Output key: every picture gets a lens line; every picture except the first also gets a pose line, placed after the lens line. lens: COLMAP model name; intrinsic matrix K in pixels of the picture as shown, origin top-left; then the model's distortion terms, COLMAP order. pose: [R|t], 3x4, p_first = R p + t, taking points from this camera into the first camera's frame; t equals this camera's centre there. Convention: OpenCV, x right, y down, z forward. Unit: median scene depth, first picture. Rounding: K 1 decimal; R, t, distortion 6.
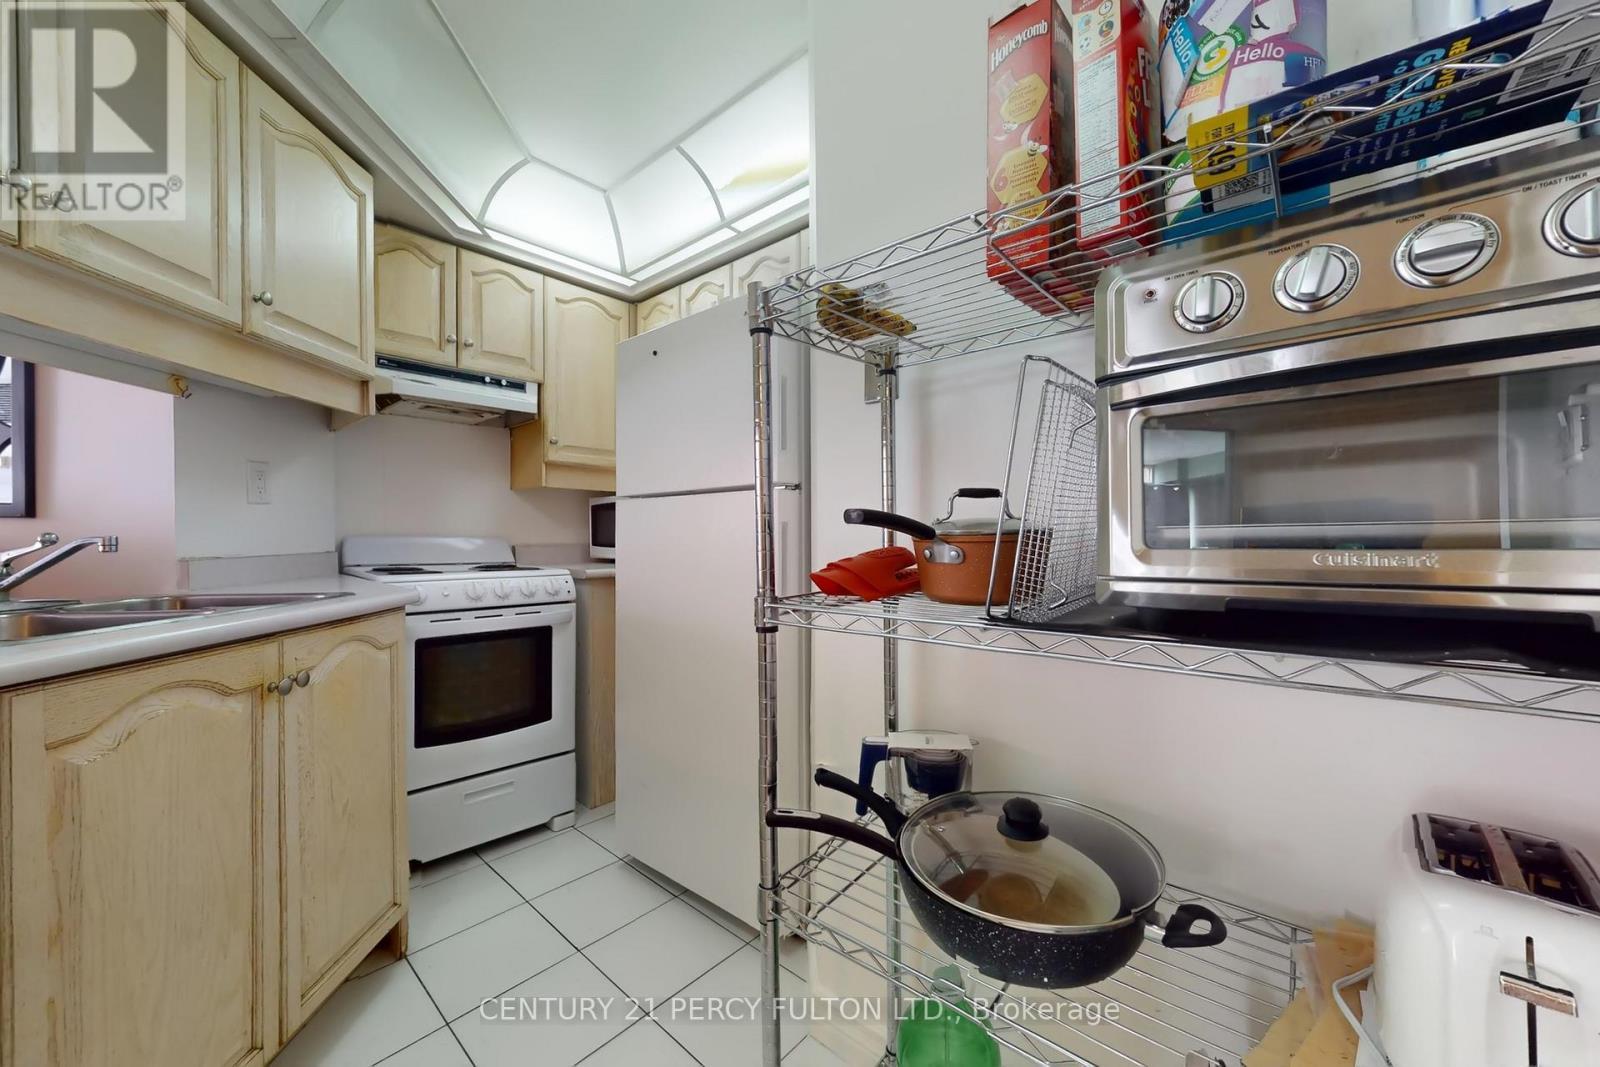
lens RADIAL K [[606.1, 0, 802.8], [0, 606.1, 531.0], [0, 0, 1]] dist [-0.000762, 0.000059]
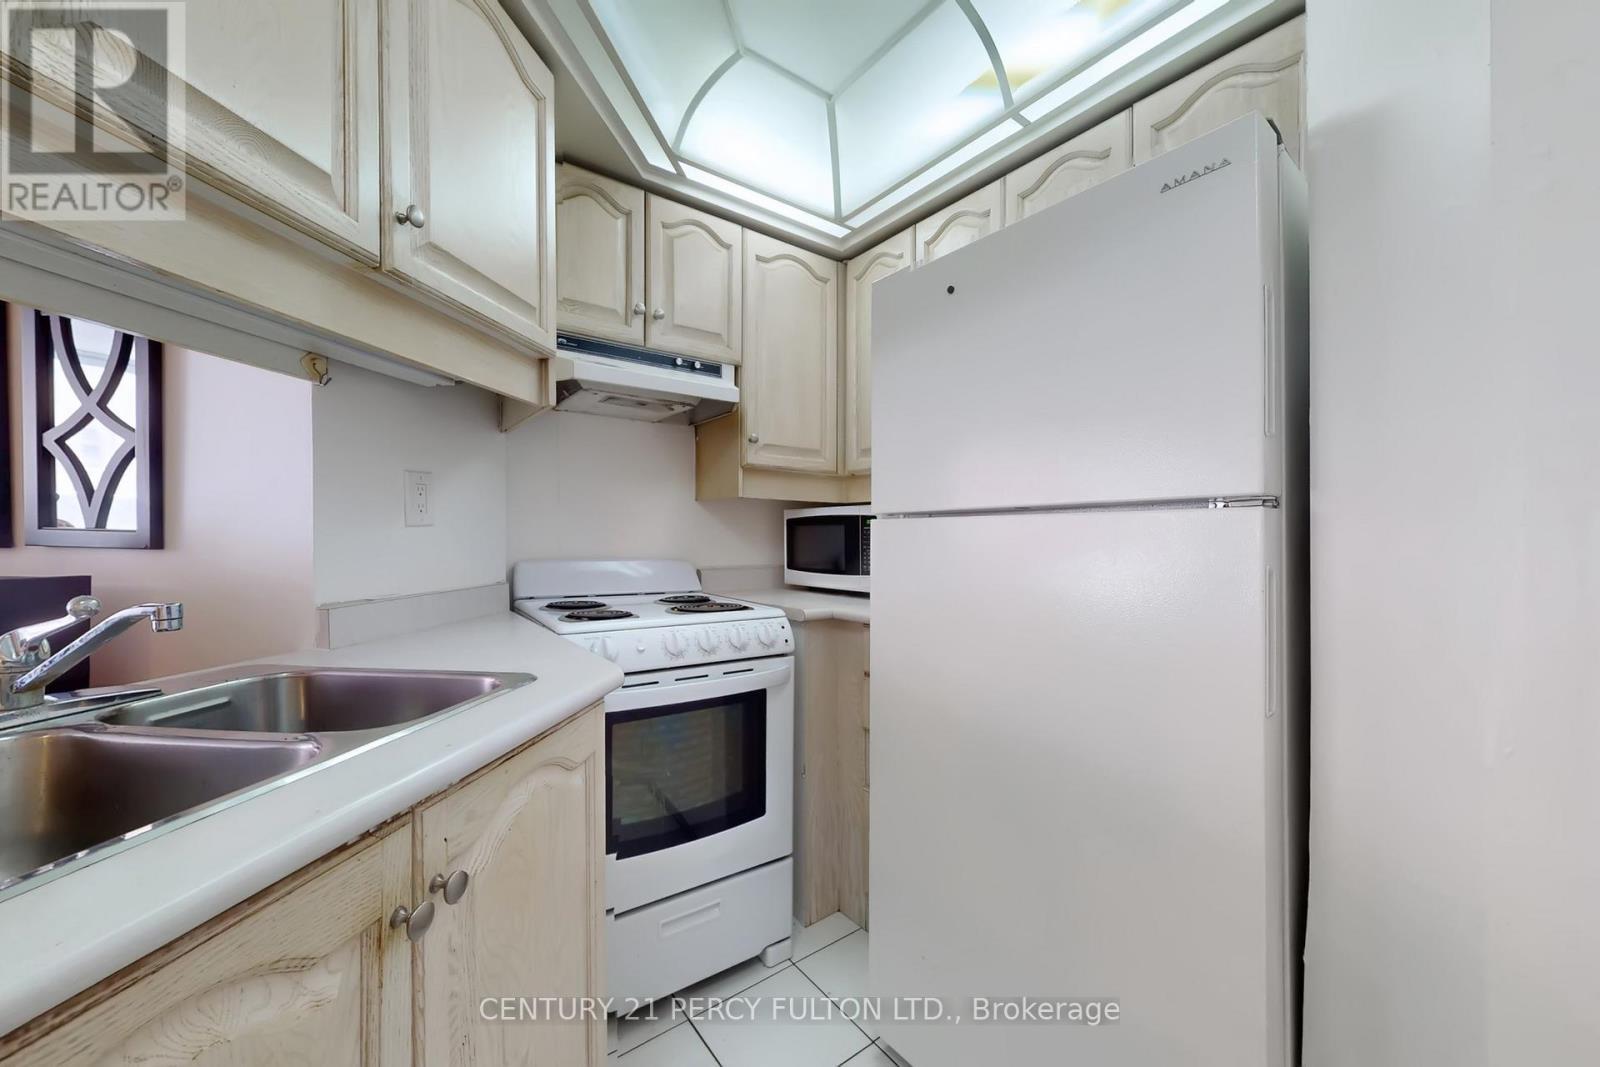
lens RADIAL K [[606.1, 0, 801.1], [0, 606.1, 531.5], [0, 0, 1]] dist [-0.000762, 0.000059]
pose [[0.979567, 0.001704, -0.201110, -0.223290], [-0.002160, 0.999996, -0.002047, -0.031519], [0.201106, 0.002439, 0.979566, 0.285708]]
